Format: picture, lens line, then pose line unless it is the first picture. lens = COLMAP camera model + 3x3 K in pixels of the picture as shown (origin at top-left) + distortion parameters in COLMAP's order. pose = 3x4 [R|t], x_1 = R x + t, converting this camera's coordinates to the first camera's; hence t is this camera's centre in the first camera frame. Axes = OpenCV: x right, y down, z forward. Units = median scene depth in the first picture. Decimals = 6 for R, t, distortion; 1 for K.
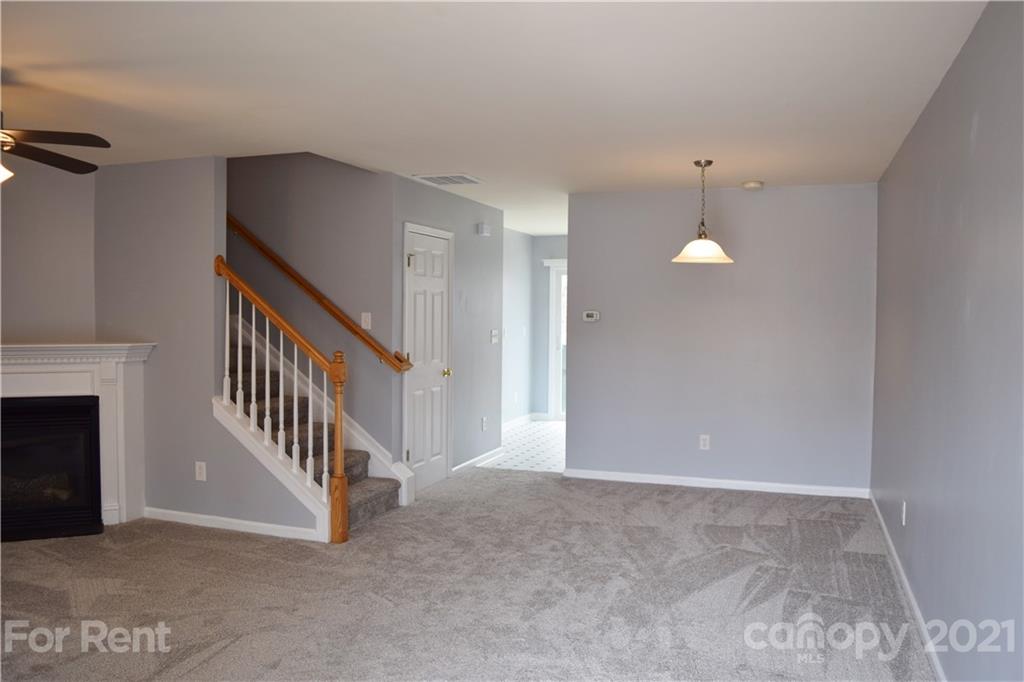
lens RADIAL K [[809.8, 0, 511.1], [0, 809.8, 343.6], [0, 0, 1]] dist [-0.088531, 0.020086]
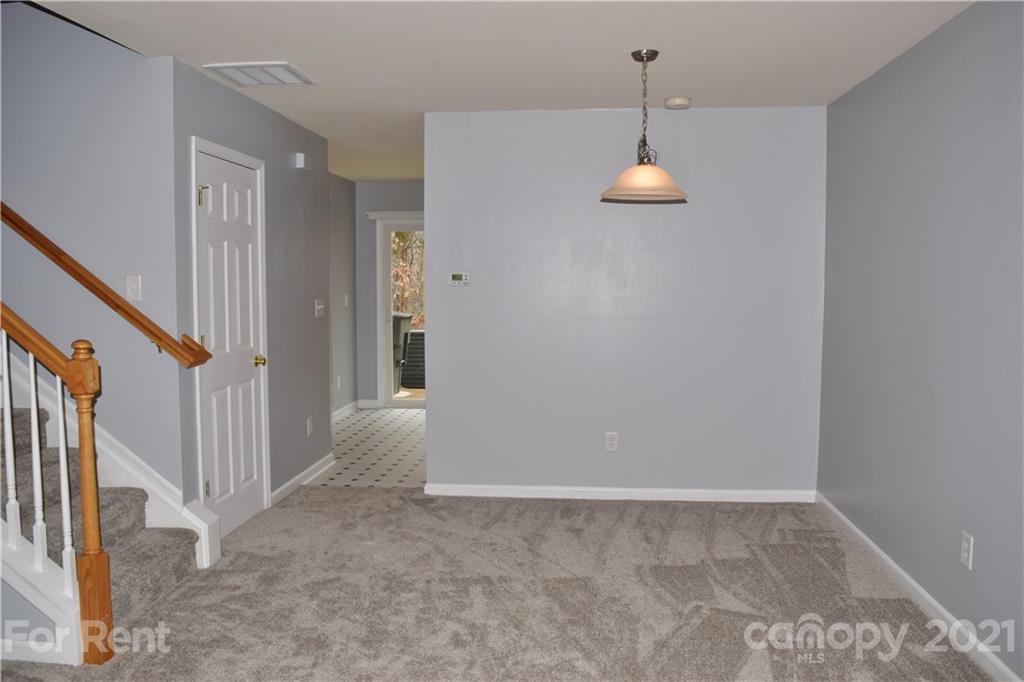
lens RADIAL K [[809.8, 0, 507.9], [0, 809.8, 339.8], [0, 0, 1]] dist [-0.088531, 0.020086]
pose [[0.968442, -0.026256, 0.247851, -0.054576], [0.017275, 0.999115, 0.038340, -0.006722], [-0.248638, -0.032848, 0.968039, 0.351684]]
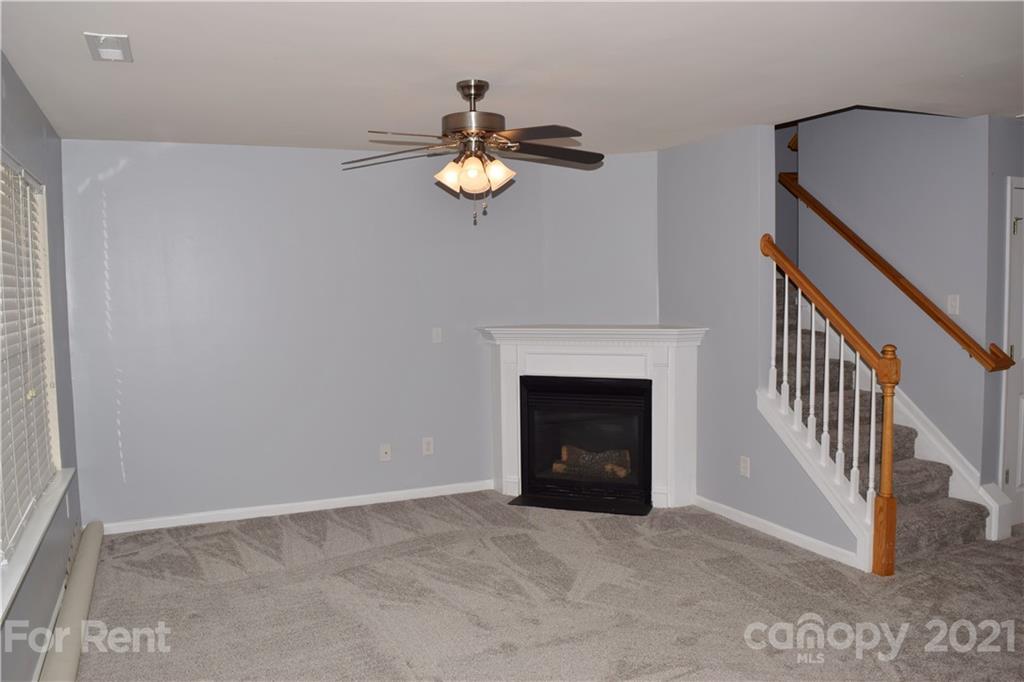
lens RADIAL K [[809.8, 0, 511.8], [0, 809.8, 345.0], [0, 0, 1]] dist [-0.088531, 0.020086]
pose [[0.695287, 0.035393, -0.717861, 0.091961], [-0.006539, 0.999057, 0.042924, -0.020940], [0.718703, -0.025150, 0.694862, 0.153594]]
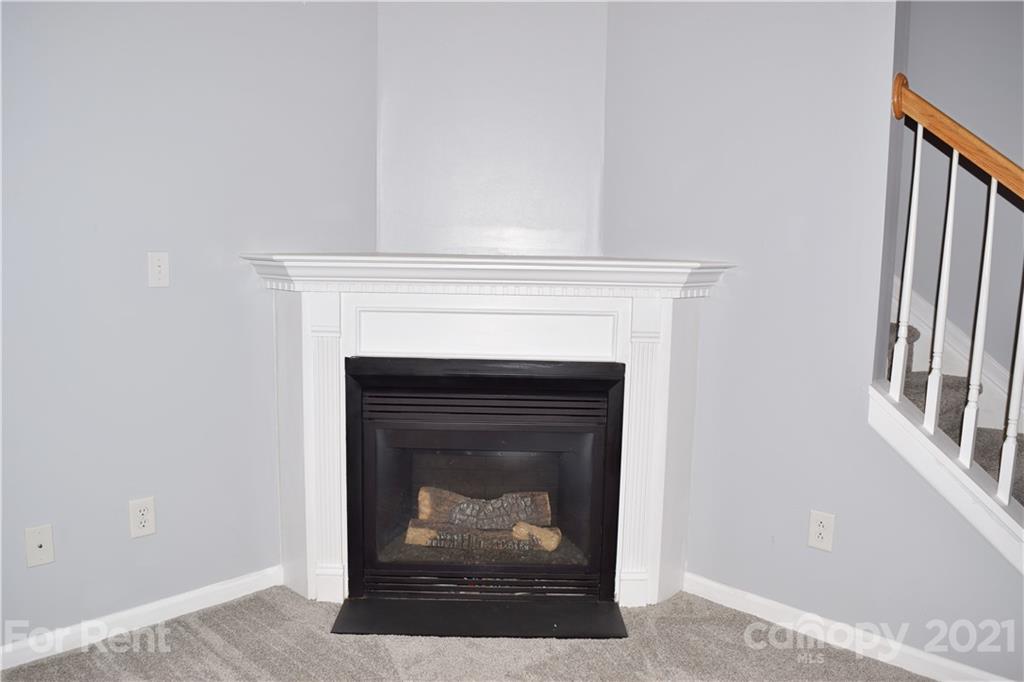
lens RADIAL K [[809.8, 0, 509.6], [0, 809.8, 347.0], [0, 0, 1]] dist [-0.088531, 0.020086]
pose [[0.910856, 0.064652, -0.407628, -0.371125], [-0.029685, 0.995359, 0.091537, 0.009855], [0.411655, -0.071277, 0.908548, 0.487884]]
